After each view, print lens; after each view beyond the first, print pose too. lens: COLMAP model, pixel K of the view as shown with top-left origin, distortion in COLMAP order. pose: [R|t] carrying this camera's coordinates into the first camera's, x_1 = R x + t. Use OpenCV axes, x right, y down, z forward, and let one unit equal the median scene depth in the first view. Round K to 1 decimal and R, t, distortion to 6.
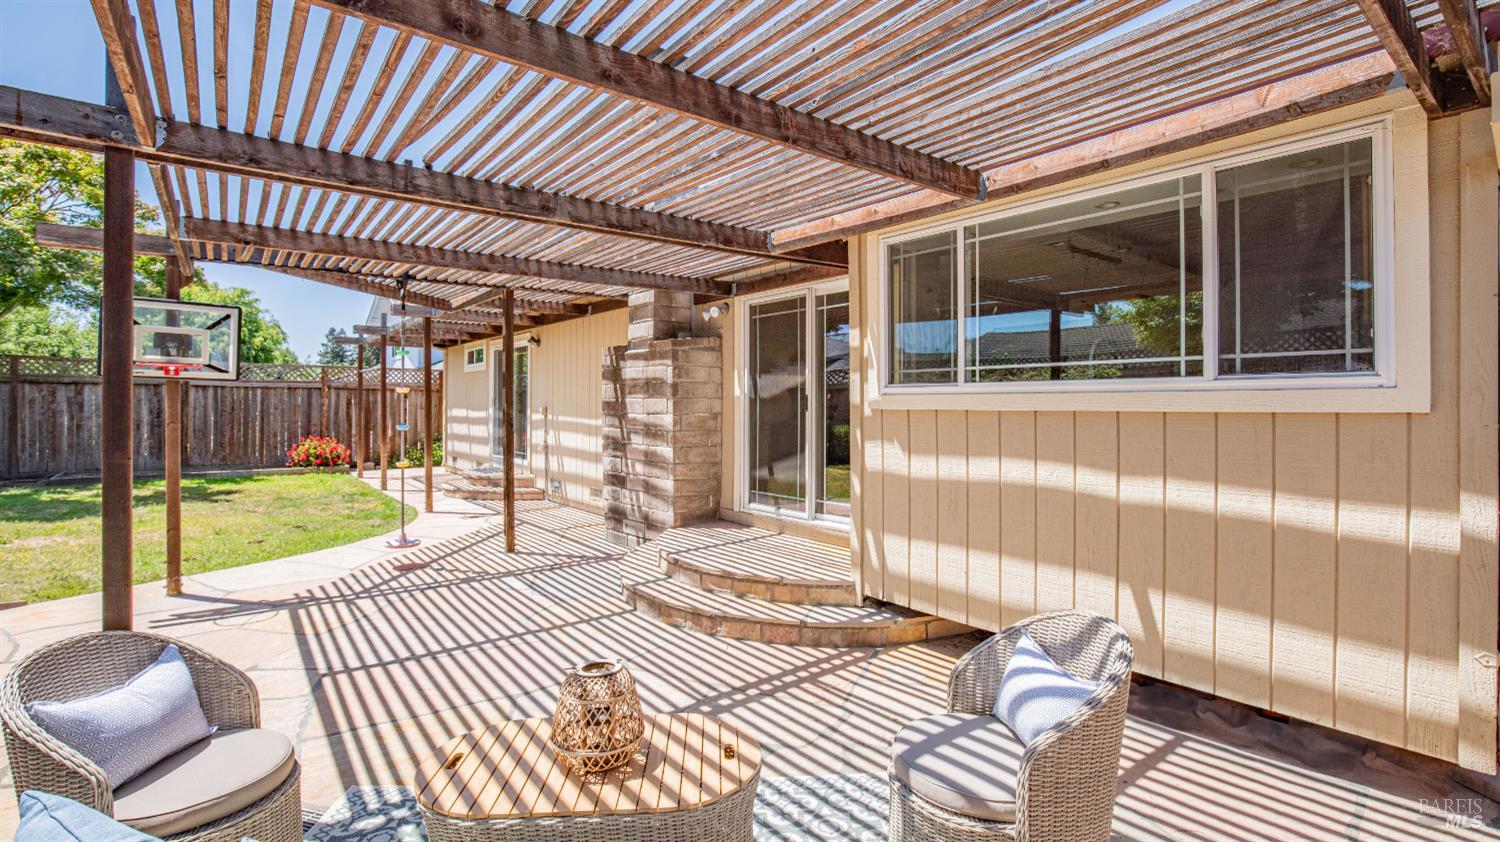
lens RADIAL K [[686.1, 0, 755.6], [0, 686.1, 399.5], [0, 0, 1]] dist [-0.036041, 0.005541]
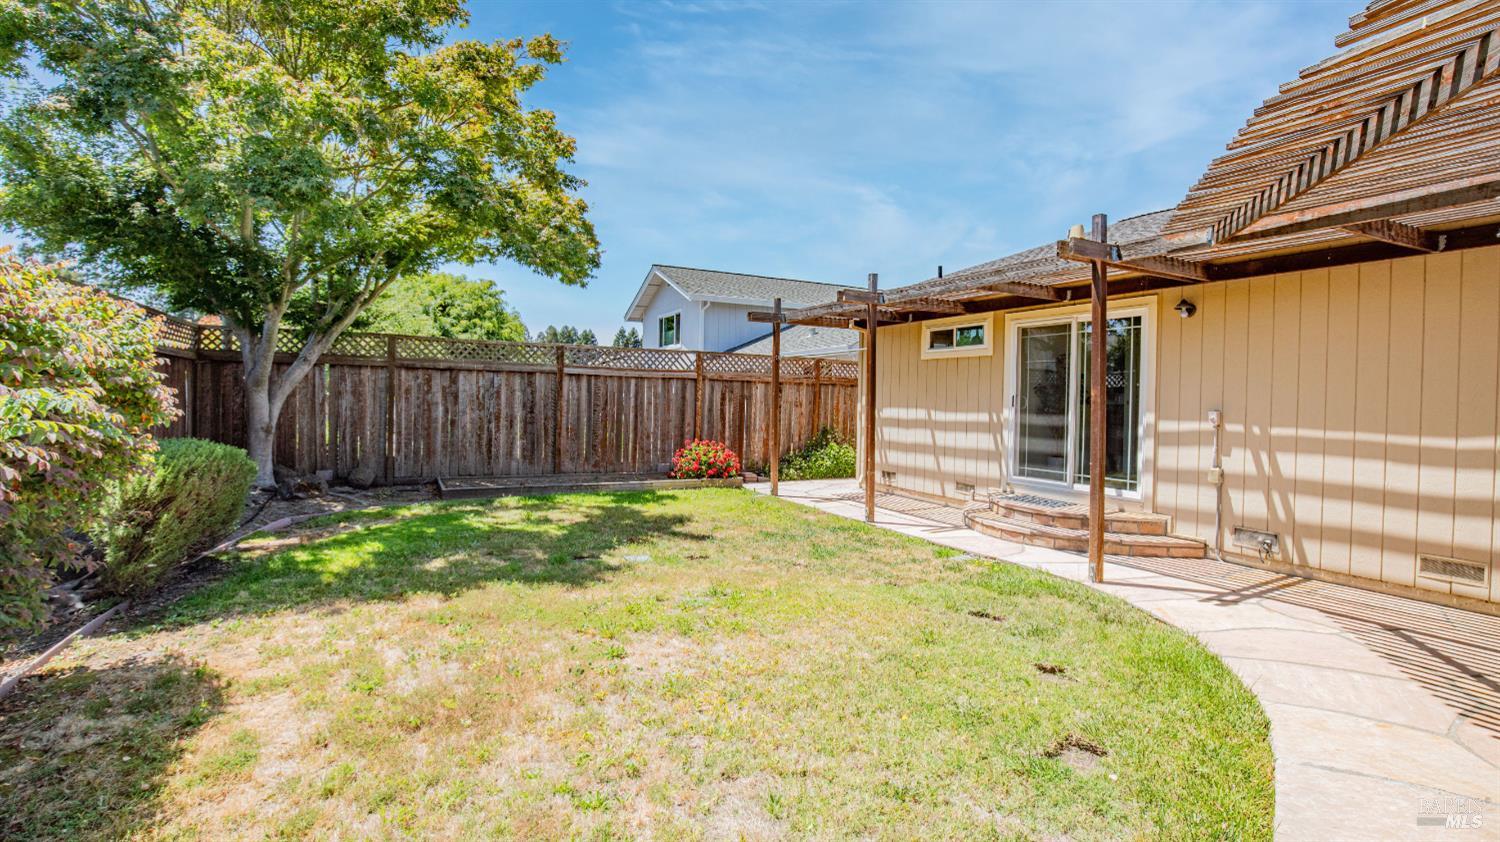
lens RADIAL K [[692.1, 0, 752.7], [0, 692.1, 381.8], [0, 0, 1]] dist [-0.031066, 0.001050]
pose [[0.977942, 0.009484, -0.208661, -1.333995], [-0.013942, 0.999705, -0.019902, 0.006925], [0.208410, 0.022372, 0.977786, 0.687791]]
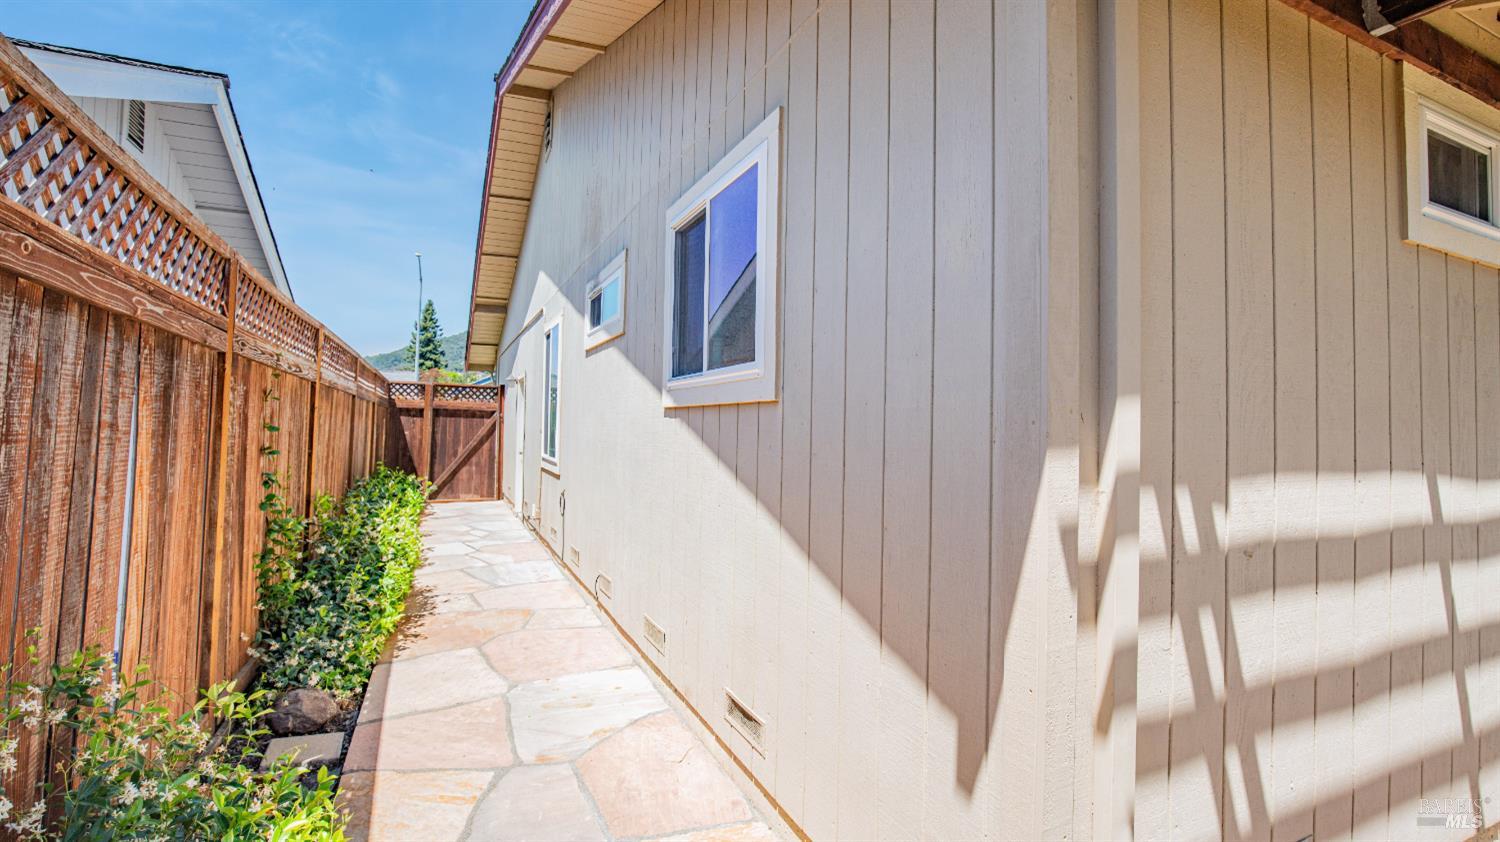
lens RADIAL K [[686.1, 0, 755.6], [0, 686.1, 399.5], [0, 0, 1]] dist [-0.036041, 0.005541]
pose [[0.231504, 0.043534, 0.971859, -1.812183], [-0.028332, 0.998876, -0.037995, 0.020782], [-0.972421, -0.018739, 0.232478, 3.317043]]
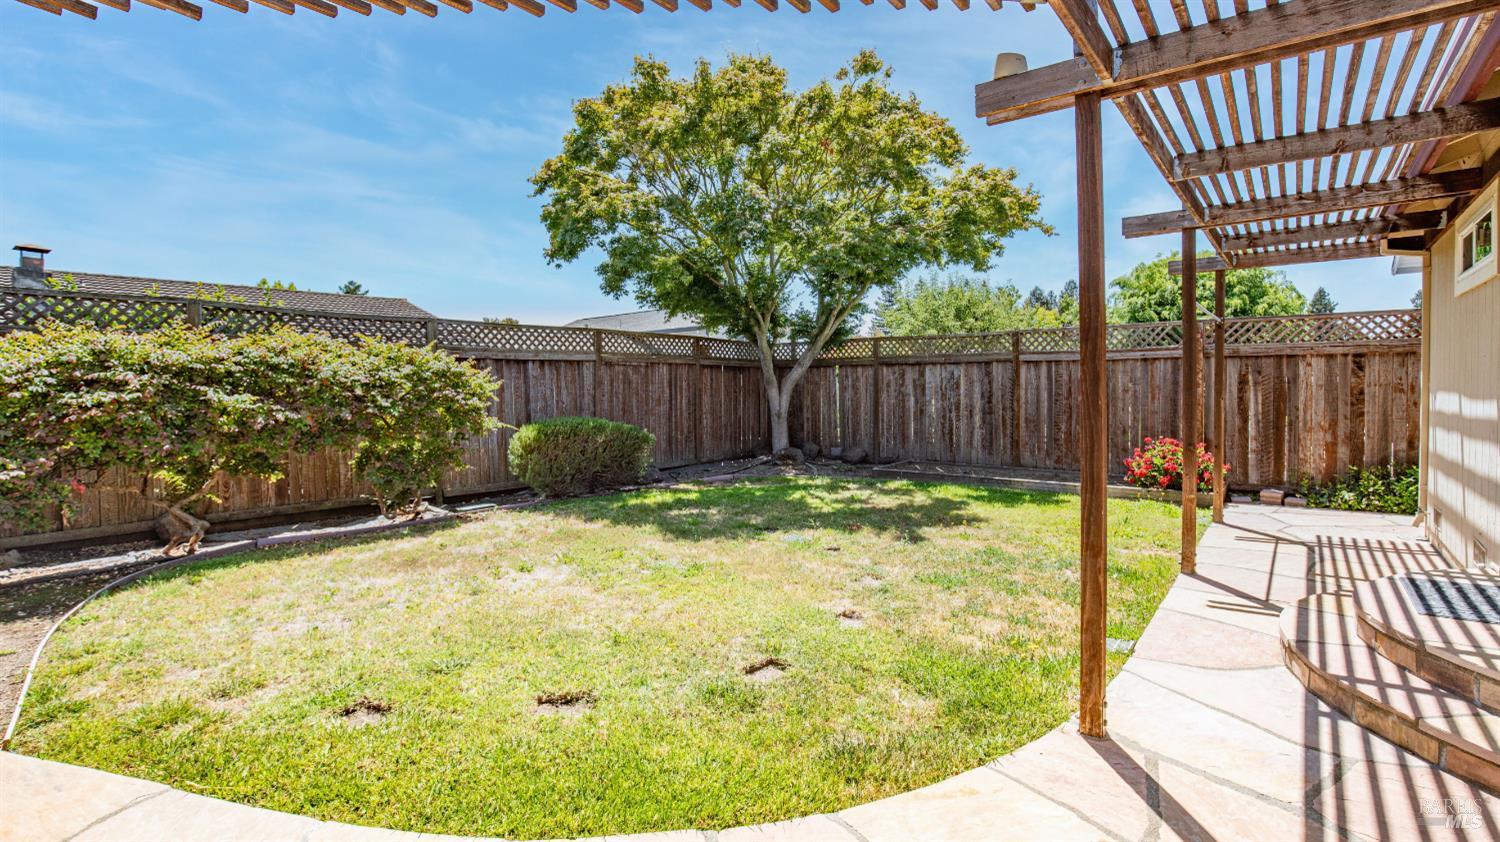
lens RADIAL K [[686.1, 0, 755.6], [0, 686.1, 399.5], [0, 0, 1]] dist [-0.036041, 0.005541]
pose [[0.214324, 0.012469, -0.976683, -0.443365], [0.017245, 0.999714, 0.016547, 0.013659], [0.976610, -0.020389, 0.214048, 1.609217]]
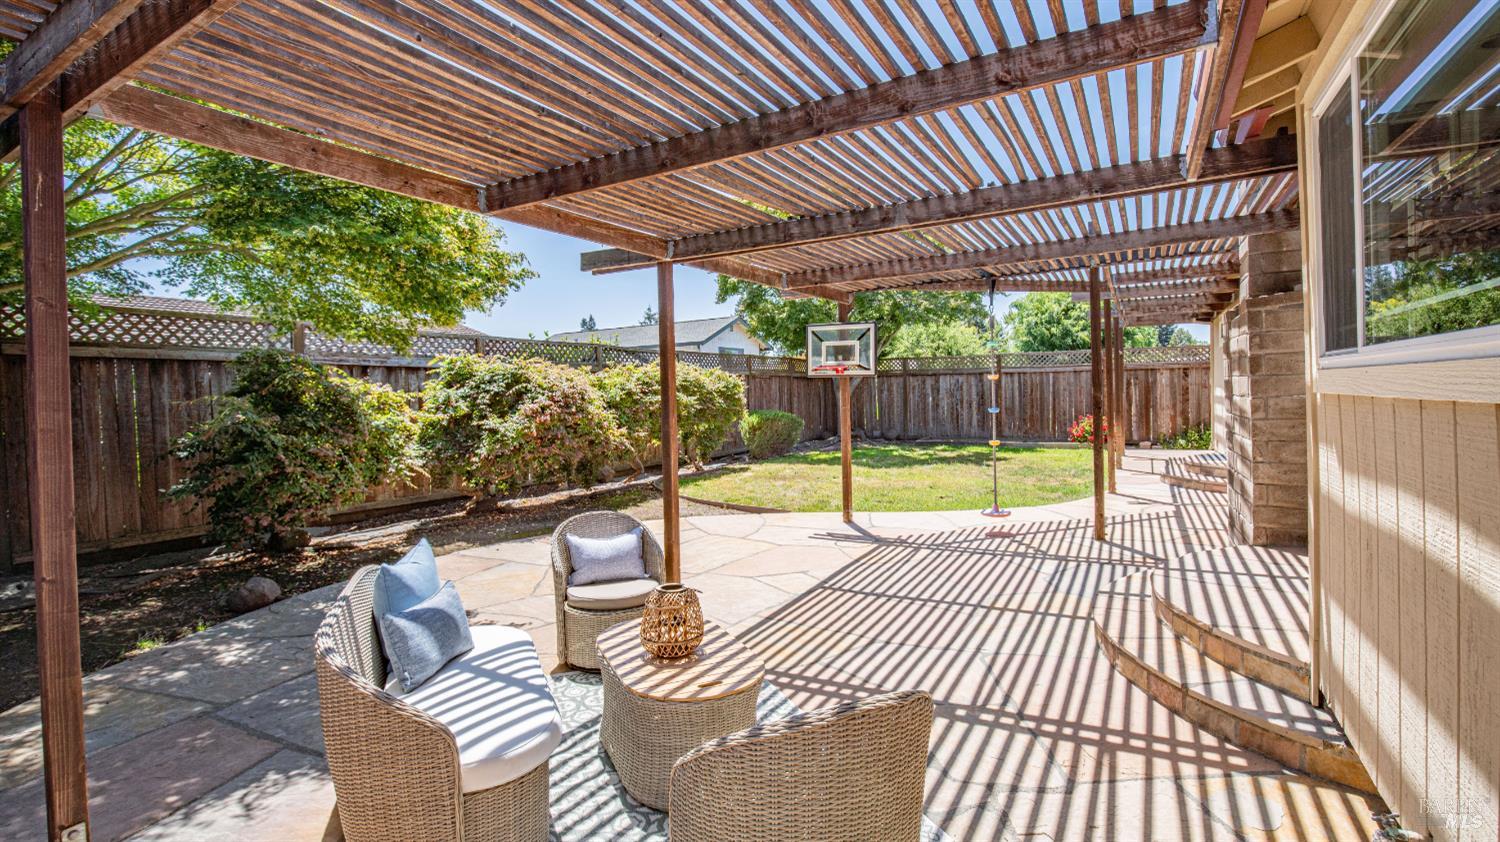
lens RADIAL K [[686.1, 0, 755.6], [0, 686.1, 399.5], [0, 0, 1]] dist [-0.036041, 0.005541]
pose [[0.367057, -0.000582, -0.930198, 0.529542], [0.032123, 0.999411, 0.012050, -0.003228], [0.929644, -0.034304, 0.366859, 0.300052]]
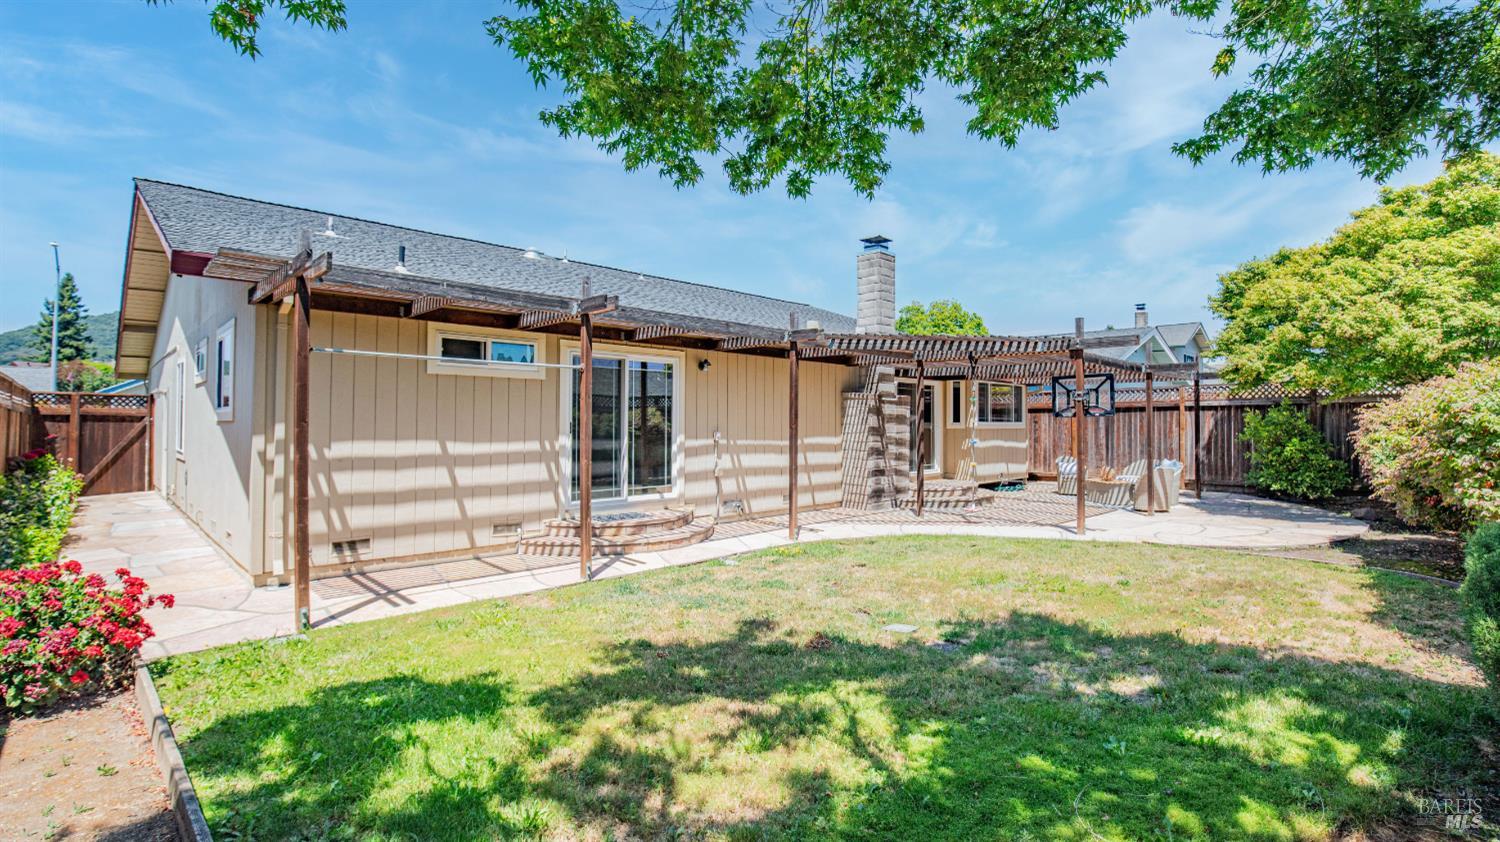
lens RADIAL K [[686.1, 0, 755.6], [0, 686.1, 399.5], [0, 0, 1]] dist [-0.036041, 0.005541]
pose [[-0.120990, 0.032182, 0.992132, -2.974693], [-0.008920, 0.999399, -0.033505, -0.007749], [-0.992614, -0.012904, -0.120630, 2.410802]]
